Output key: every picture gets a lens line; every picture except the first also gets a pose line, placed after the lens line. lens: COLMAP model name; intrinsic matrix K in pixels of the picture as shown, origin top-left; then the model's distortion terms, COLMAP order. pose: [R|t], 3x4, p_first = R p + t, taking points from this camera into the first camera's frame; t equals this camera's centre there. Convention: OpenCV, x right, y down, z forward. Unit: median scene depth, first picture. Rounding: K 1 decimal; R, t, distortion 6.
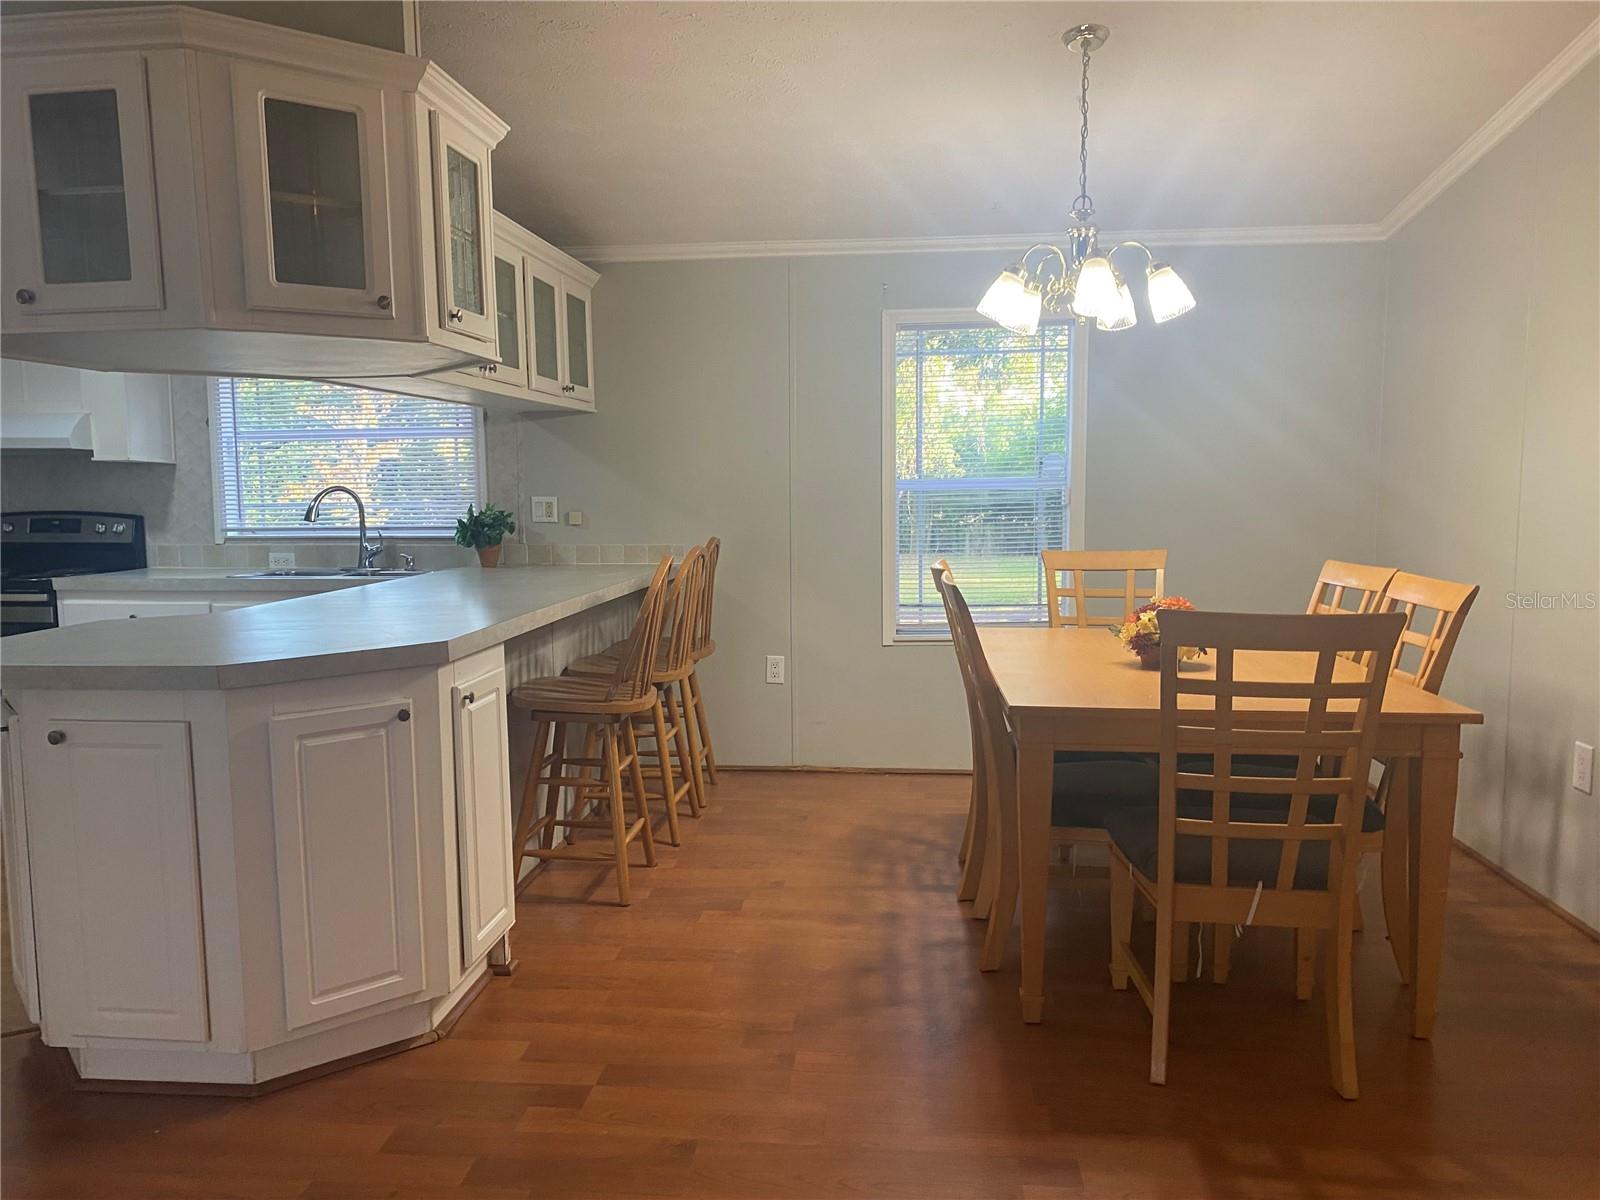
lens RADIAL K [[1222.1, 0, 792.9], [0, 1222.1, 602.1], [0, 0, 1]] dist [0.025217, -0.037693]
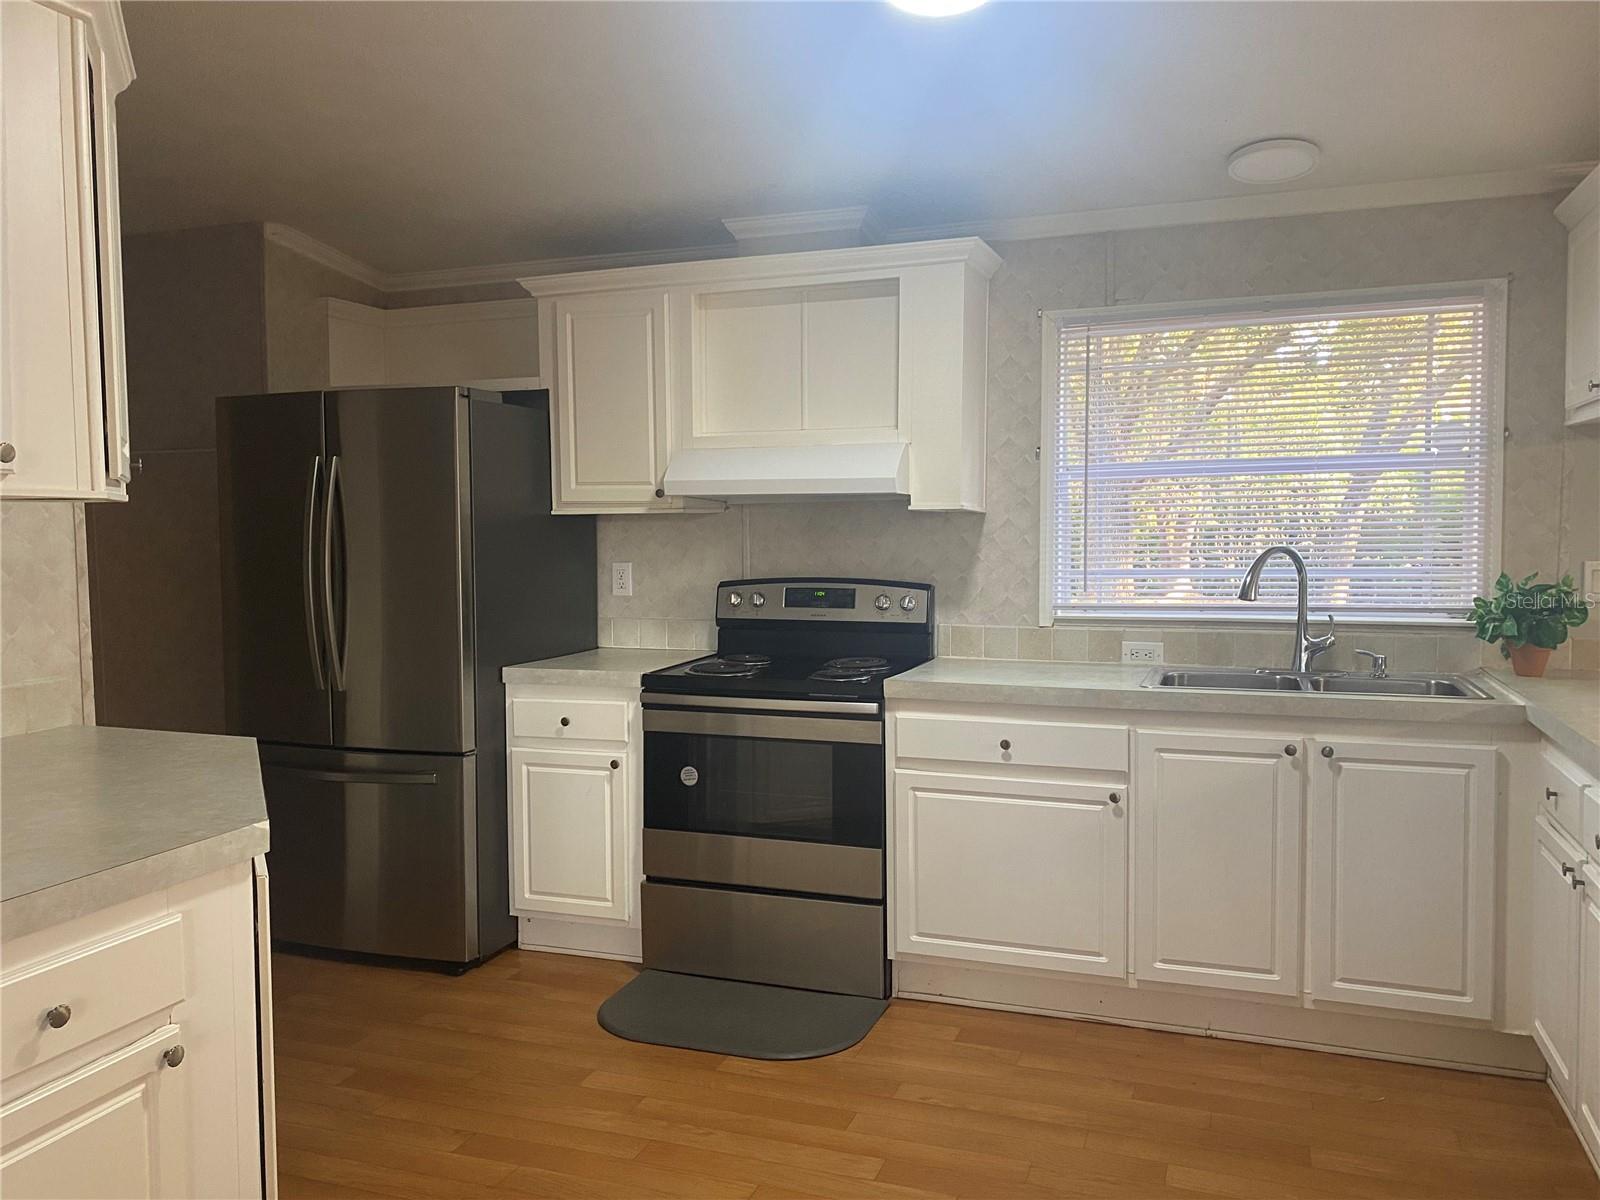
lens RADIAL K [[1215.2, 0, 800.0], [0, 1215.2, 600.0], [0, 0, 1]] dist [0.048624, -0.059116]
pose [[0.967424, 0.012912, -0.252832, -0.616811], [-0.021739, 0.999247, -0.032150, -0.053708], [0.252227, 0.036599, 0.966976, 0.424354]]
